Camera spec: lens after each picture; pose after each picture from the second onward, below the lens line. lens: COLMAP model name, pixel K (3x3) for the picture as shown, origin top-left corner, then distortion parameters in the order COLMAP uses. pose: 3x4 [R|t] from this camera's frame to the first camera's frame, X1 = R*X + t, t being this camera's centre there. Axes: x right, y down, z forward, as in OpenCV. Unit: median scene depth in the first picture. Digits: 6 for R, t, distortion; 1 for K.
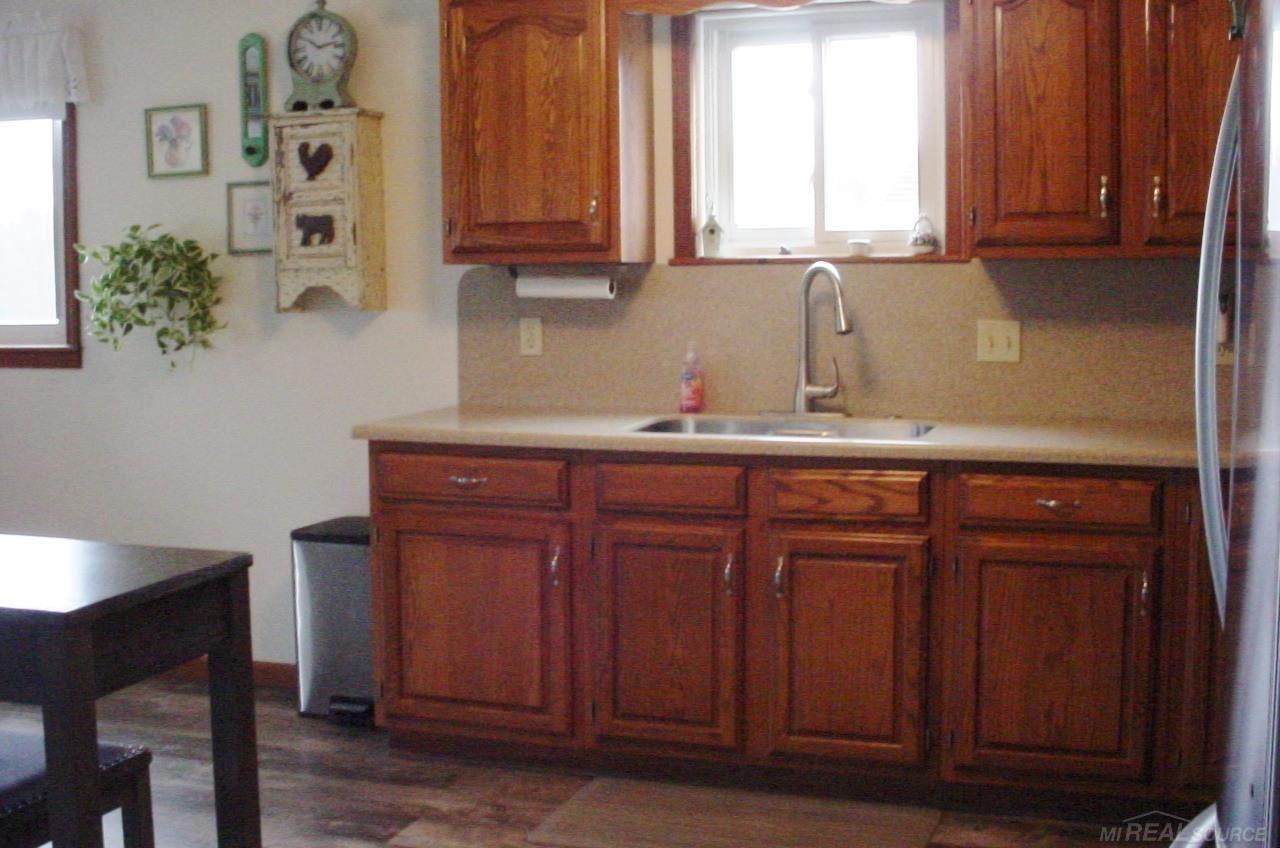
lens RADIAL K [[1575.8, 0, 667.3], [0, 1575.8, 424.1], [0, 0, 1]] dist [-0.224781, 0.268955]
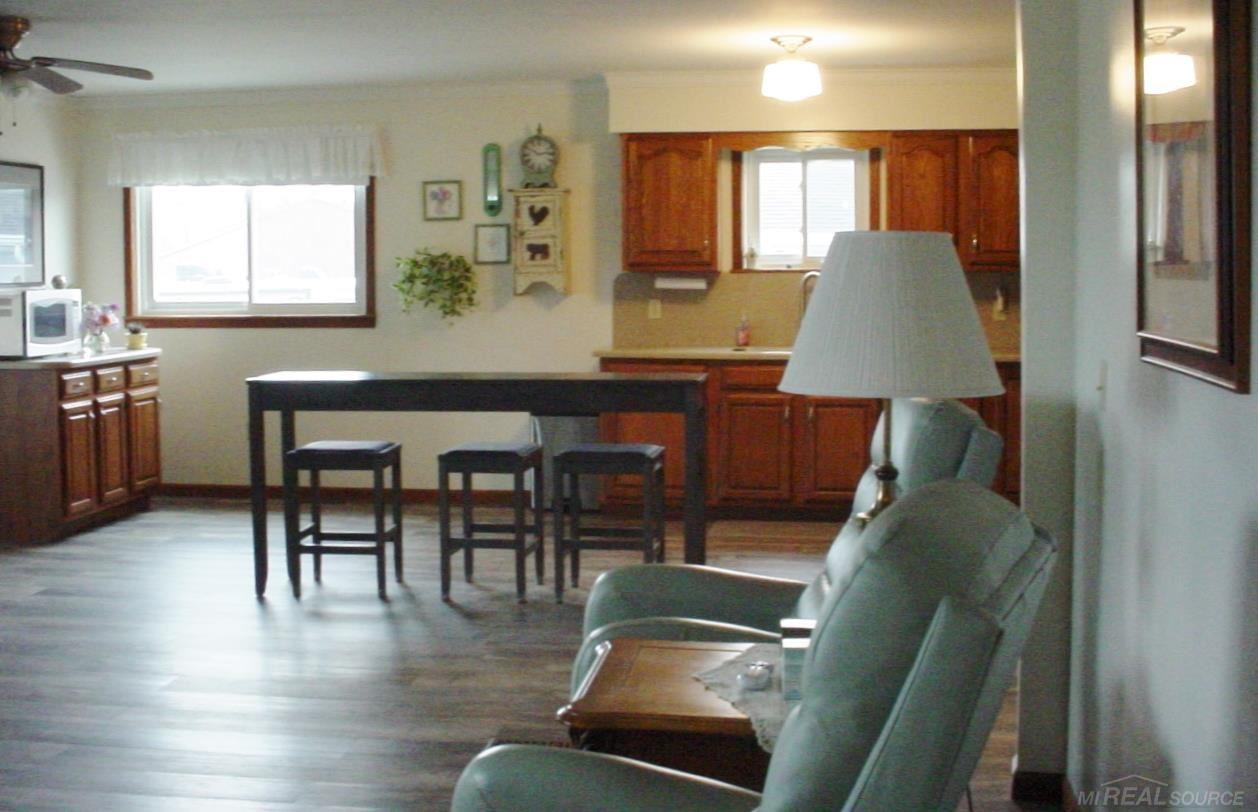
lens RADIAL K [[1654.2, 0, 629.0], [0, 1654.2, 406.0], [0, 0, 1]] dist [-0.274238, -0.005674]
pose [[0.985776, -0.006770, 0.167926, -0.455859], [0.010188, 0.999758, -0.019499, 0.101662], [-0.167753, 0.020932, 0.985607, -0.981476]]
